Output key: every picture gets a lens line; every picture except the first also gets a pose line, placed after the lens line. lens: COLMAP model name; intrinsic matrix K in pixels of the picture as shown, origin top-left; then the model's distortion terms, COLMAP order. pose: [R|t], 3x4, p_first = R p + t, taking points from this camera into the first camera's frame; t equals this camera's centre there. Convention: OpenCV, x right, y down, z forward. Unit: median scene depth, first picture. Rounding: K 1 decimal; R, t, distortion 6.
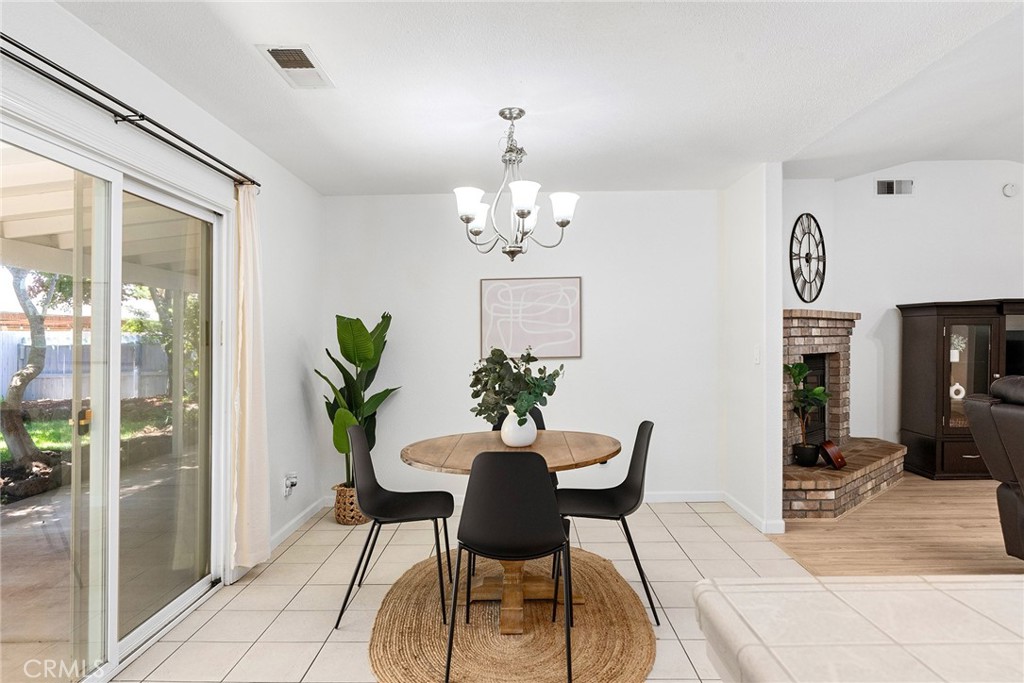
lens RADIAL K [[601.4, 0, 516.7], [0, 601.4, 328.3], [0, 0, 1]] dist [-0.002466, -0.000239]
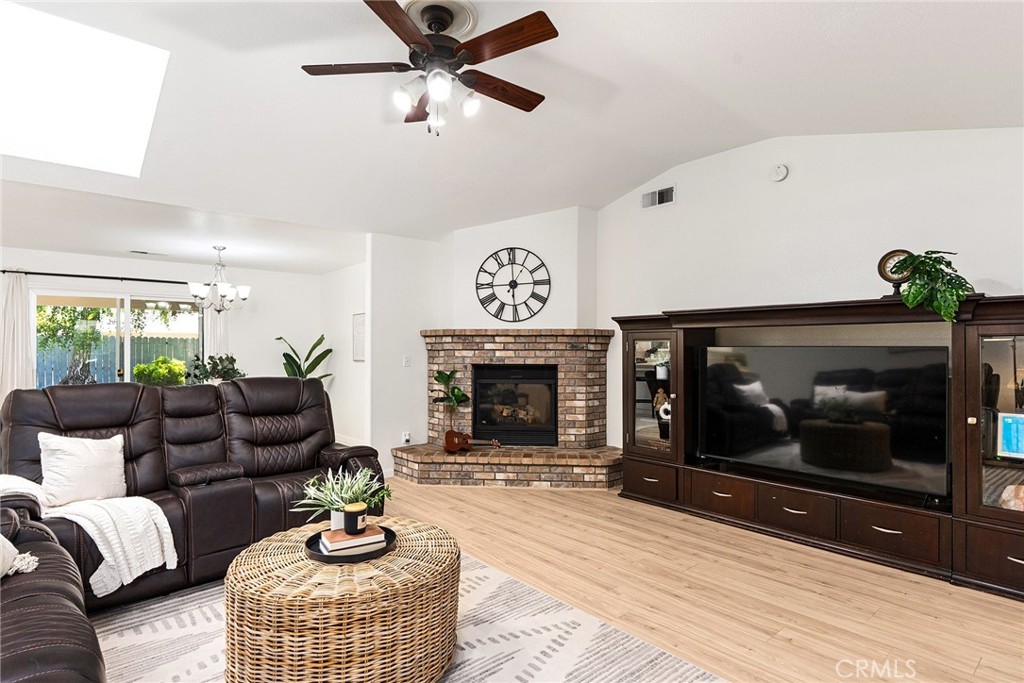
lens RADIAL K [[540.2, 0, 512.0], [0, 540.2, 341.5], [0, 0, 1]] dist [-0.001041, 0.000151]
pose [[0.661315, -0.005512, -0.750088, 1.203635], [0.000639, 0.999977, -0.006785, 0.002761], [0.750108, 0.004008, 0.661303, 0.268958]]
